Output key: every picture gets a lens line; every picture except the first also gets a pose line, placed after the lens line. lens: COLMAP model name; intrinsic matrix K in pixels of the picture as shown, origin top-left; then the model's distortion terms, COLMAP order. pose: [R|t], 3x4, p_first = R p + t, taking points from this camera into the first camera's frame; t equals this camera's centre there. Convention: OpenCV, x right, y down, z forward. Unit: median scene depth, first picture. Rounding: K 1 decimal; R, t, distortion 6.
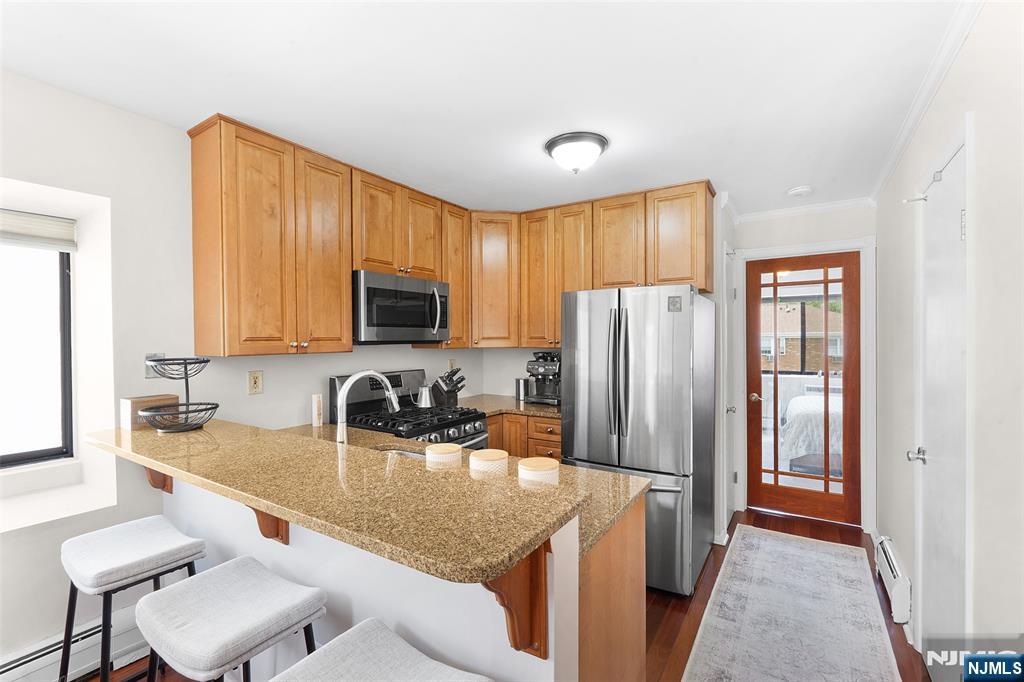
lens RADIAL K [[446.0, 0, 509.2], [0, 446.0, 341.9], [0, 0, 1]] dist [-0.010685, 0.000169]
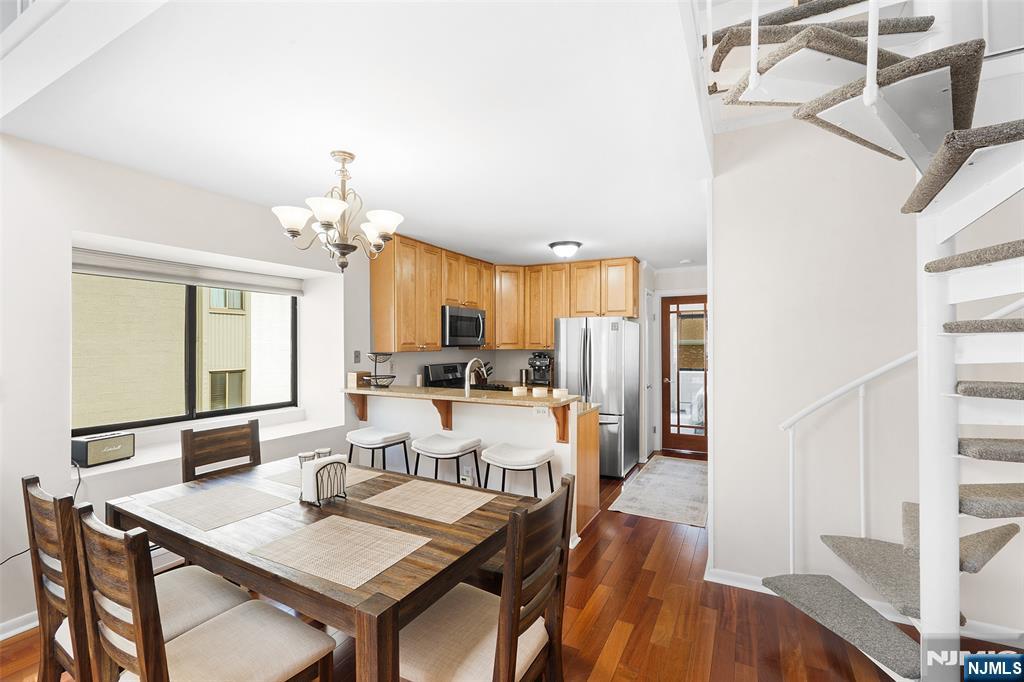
lens RADIAL K [[446.0, 0, 509.2], [0, 446.0, 341.9], [0, 0, 1]] dist [-0.010685, 0.000169]
pose [[0.996144, 0.005167, 0.087583, -0.203294], [-0.004177, 0.999925, -0.011475, 0.004800], [-0.087635, 0.011065, 0.996091, -0.708830]]
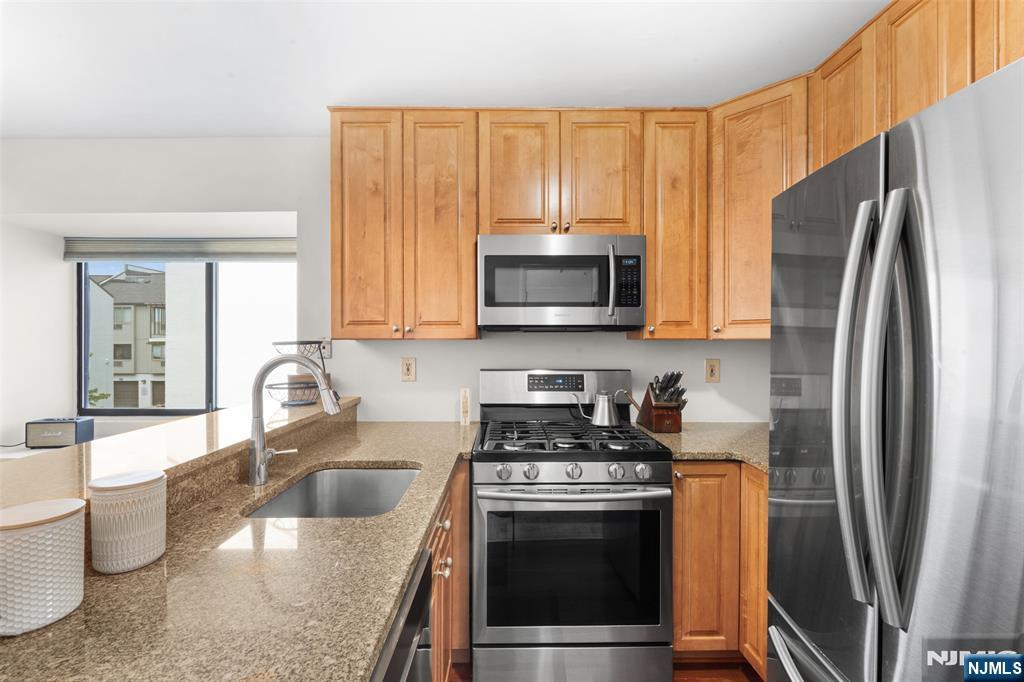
lens RADIAL K [[444.6, 0, 512.9], [0, 444.6, 343.8], [0, 0, 1]] dist [-0.008868, 0.000178]
pose [[0.556008, 0.008182, -0.831137, 0.304088], [-0.008381, 0.999956, 0.004238, 0.022897], [0.831135, 0.004609, 0.556052, 0.524731]]
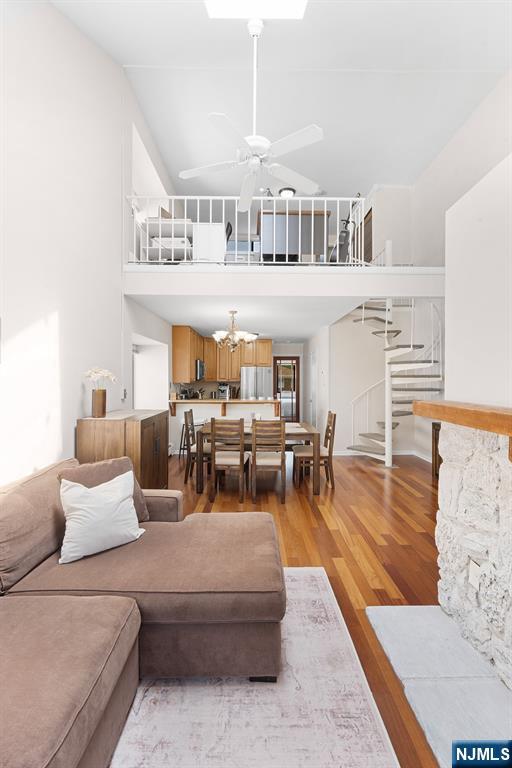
lens RADIAL K [[343.1, 0, 256.8], [0, 343.1, 378.1], [0, 0, 1]] dist [-0.011813, 0.000576]
pose [[0.829274, 0.006642, 0.558802, -1.282545], [-0.003305, 0.999970, -0.006981, 0.005270], [-0.558832, 0.003943, 0.829271, -1.371138]]
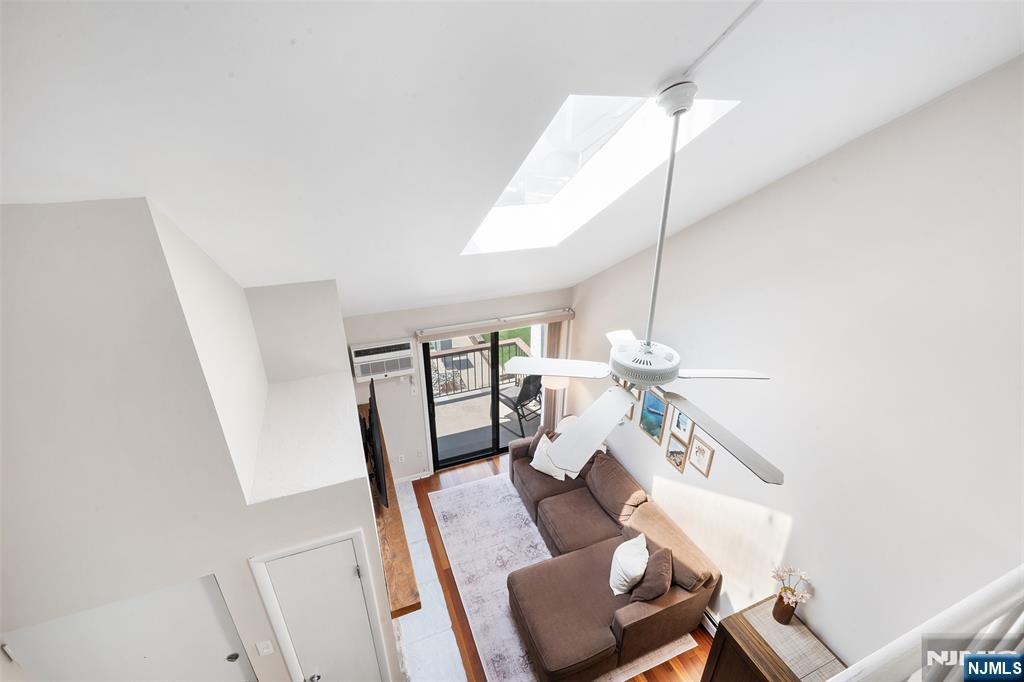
lens RADIAL K [[446.0, 0, 509.2], [0, 446.0, 341.9], [0, 0, 1]] dist [-0.010685, 0.000169]
pose [[-0.581296, 0.346108, -0.736413, -0.164289], [-0.002323, 0.904317, 0.426856, -0.941671], [0.813689, 0.249840, -0.524872, -0.386700]]
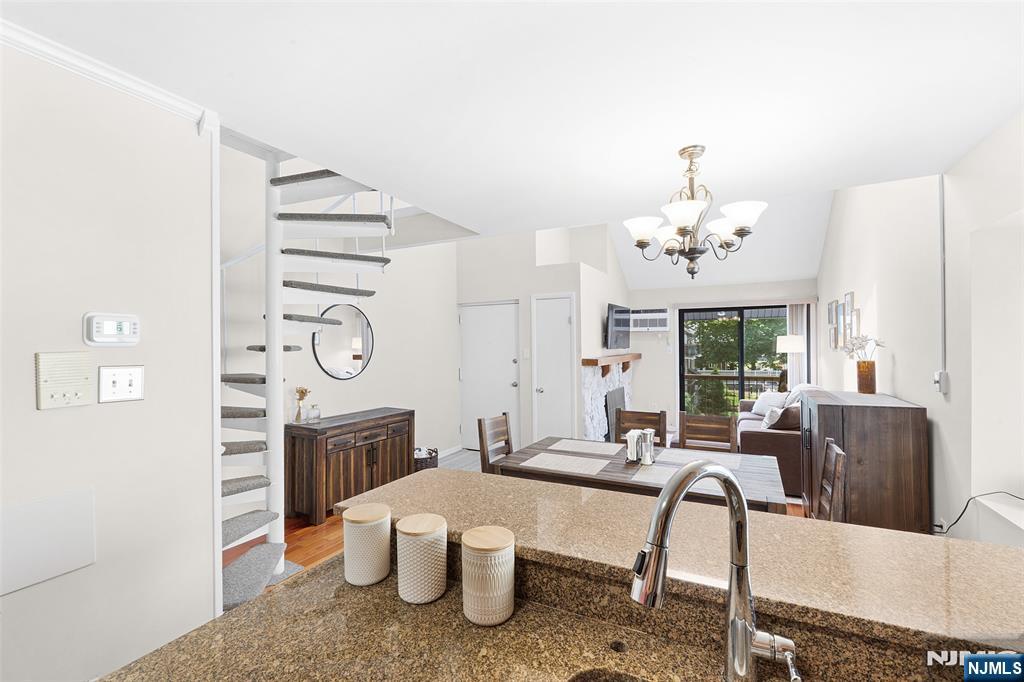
lens RADIAL K [[444.6, 0, 512.9], [0, 444.6, 343.8], [0, 0, 1]] dist [-0.008868, 0.000178]
pose [[-0.993597, 0.012993, -0.112231, -0.054069], [0.012717, 0.999914, 0.003176, -0.026716], [0.112262, 0.001729, -0.993677, 0.796116]]
